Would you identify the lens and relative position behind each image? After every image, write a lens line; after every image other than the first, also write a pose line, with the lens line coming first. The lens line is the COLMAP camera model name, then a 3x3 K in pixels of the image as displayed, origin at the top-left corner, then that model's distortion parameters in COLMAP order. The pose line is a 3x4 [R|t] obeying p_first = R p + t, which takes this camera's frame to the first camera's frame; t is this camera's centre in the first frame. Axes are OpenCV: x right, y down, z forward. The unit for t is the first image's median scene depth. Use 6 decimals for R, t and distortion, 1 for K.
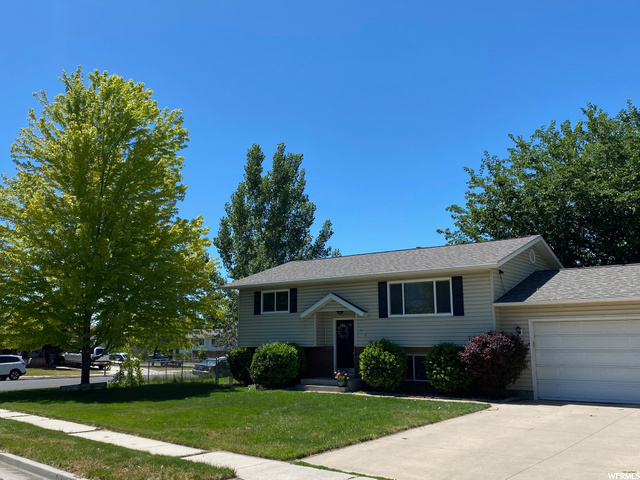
lens RADIAL K [[627.4, 0, 319.4], [0, 627.4, 242.8], [0, 0, 1]] dist [-0.044364, 0.000000]
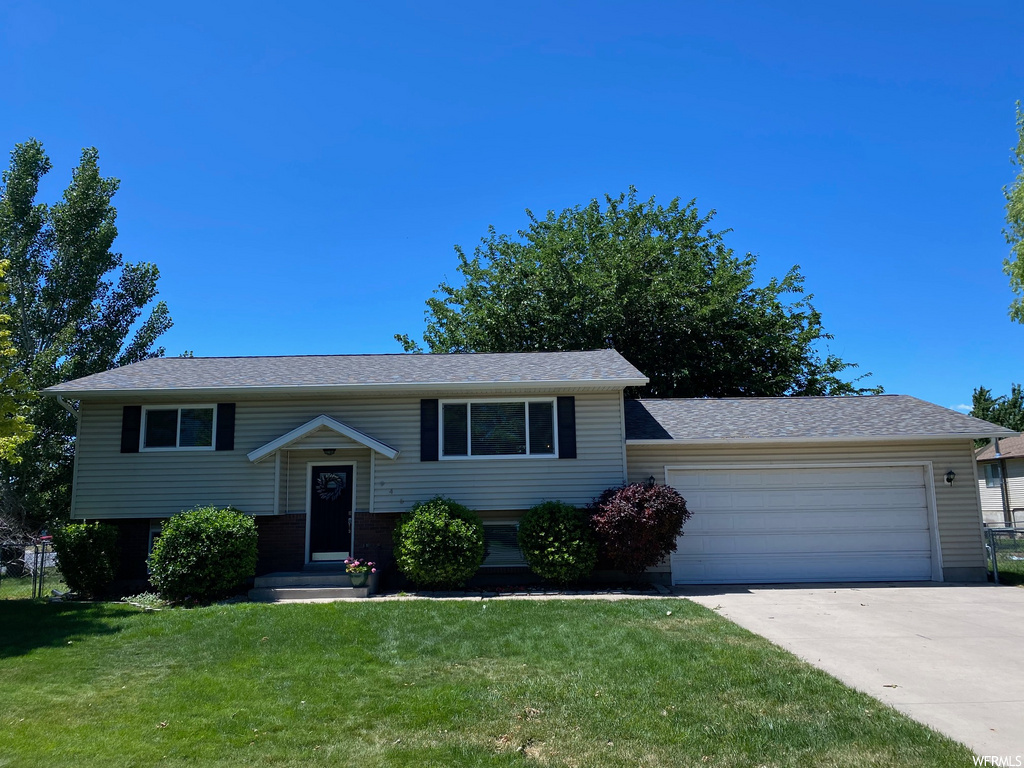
lens RADIAL K [[777.1, 0, 512.9], [0, 777.1, 376.9], [0, 0, 1]] dist [0.020000, -0.015408]
pose [[0.787728, 0.089776, 0.609447, -0.285182], [-0.077633, 0.995904, -0.046360, 0.070430], [-0.611112, -0.010794, 0.791470, 0.390506]]
